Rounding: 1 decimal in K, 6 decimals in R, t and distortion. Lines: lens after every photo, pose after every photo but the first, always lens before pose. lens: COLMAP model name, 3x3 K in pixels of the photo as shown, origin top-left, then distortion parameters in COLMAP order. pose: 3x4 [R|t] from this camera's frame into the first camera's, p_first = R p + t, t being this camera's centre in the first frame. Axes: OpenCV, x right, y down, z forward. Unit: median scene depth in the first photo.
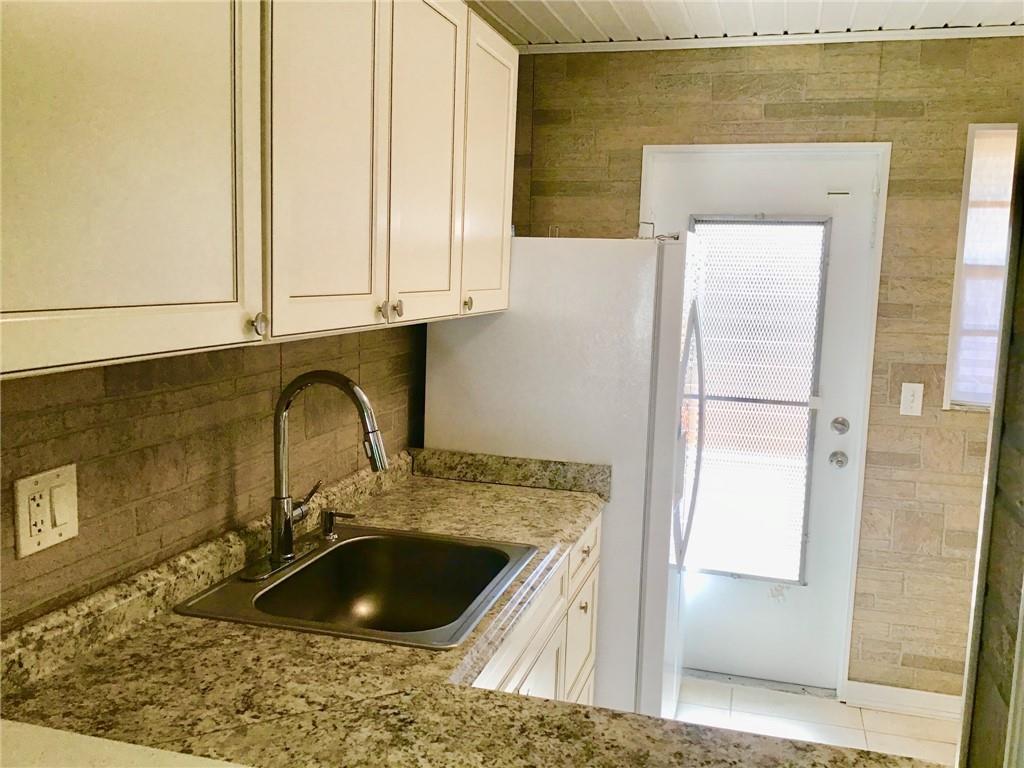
lens RADIAL K [[919.7, 0, 514.6], [0, 919.7, 384.4], [0, 0, 1]] dist [0.094869, -0.168596]
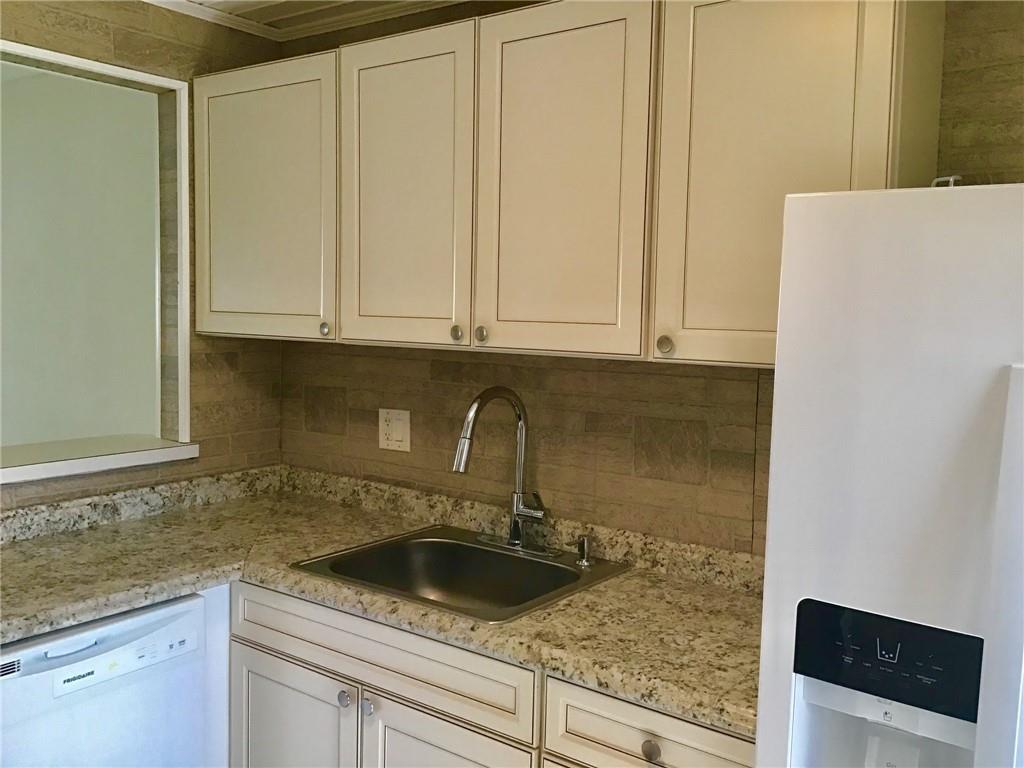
lens RADIAL K [[919.7, 0, 507.0], [0, 919.7, 374.2], [0, 0, 1]] dist [0.094869, -0.168596]
pose [[-0.346771, 0.037682, -0.937193, 0.975154], [-0.152580, 0.983617, 0.096004, -0.160060], [0.925456, 0.176288, -0.335340, 1.508735]]
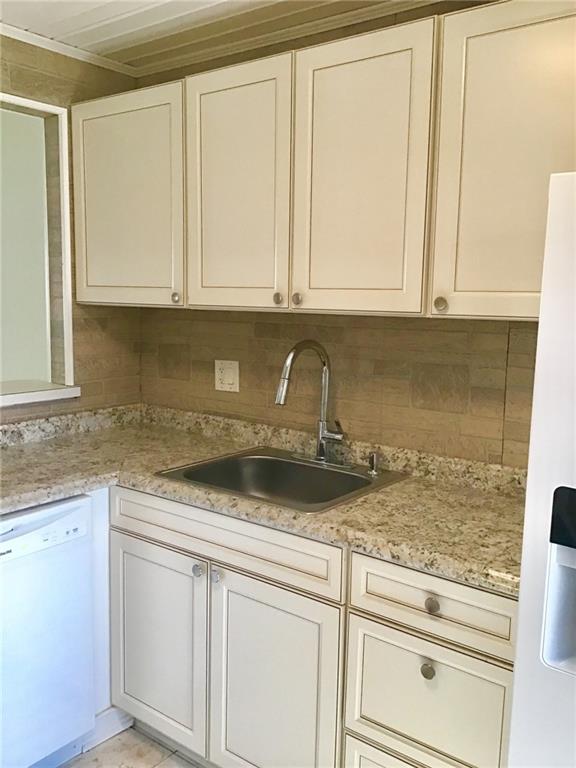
lens RADIAL K [[689.8, 0, 288.9], [0, 689.8, 382.1], [0, 0, 1]] dist [0.094869, -0.168596]
pose [[-0.357197, 0.086739, -0.929993, 0.975344], [-0.148366, 0.977768, 0.148181, -0.125384], [0.922170, 0.190909, -0.336387, 1.477825]]
